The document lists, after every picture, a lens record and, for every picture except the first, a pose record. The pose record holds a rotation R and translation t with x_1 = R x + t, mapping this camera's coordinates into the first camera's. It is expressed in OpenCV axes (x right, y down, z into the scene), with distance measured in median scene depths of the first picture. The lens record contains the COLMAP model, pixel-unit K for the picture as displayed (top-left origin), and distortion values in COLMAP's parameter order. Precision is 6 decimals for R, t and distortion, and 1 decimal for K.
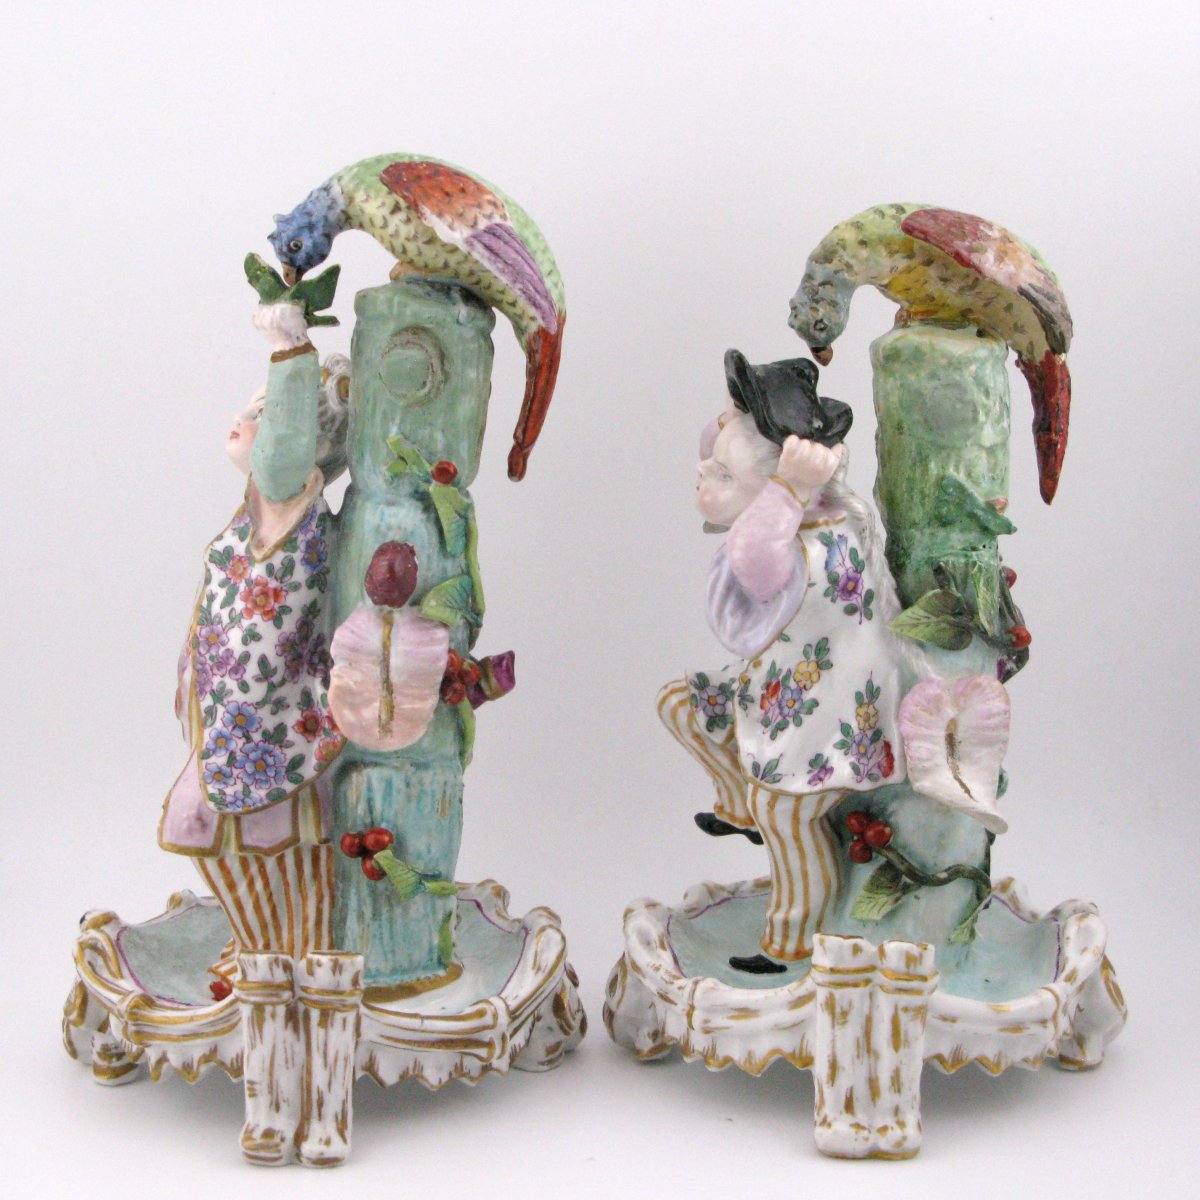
lens RADIAL K [[2300.8, 0, 601.0], [0, 2300.8, 604.9], [0, 0, 1]] dist [-0.098514, 0.000000]
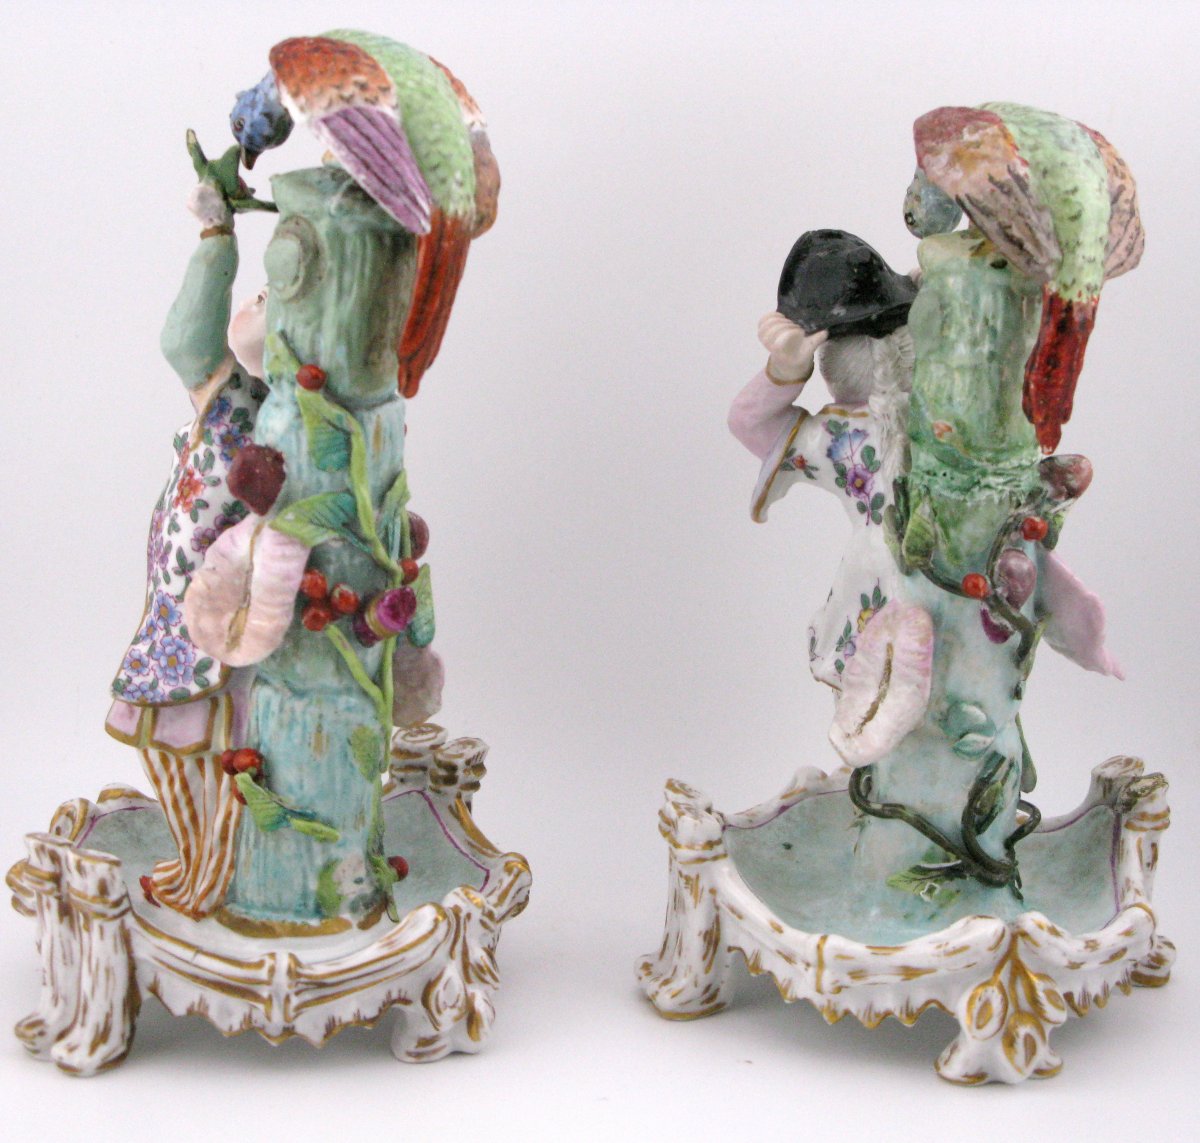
lens RADIAL K [[2581.1, 0, 599.7], [0, 2581.1, 567.0], [0, 0, 1]] dist [-0.004692, 0.000000]
pose [[0.755700, 0.148209, -0.637928, 0.674508], [-0.150681, 0.987273, 0.050872, -0.051361], [0.637349, 0.057680, 0.768414, 0.278740]]
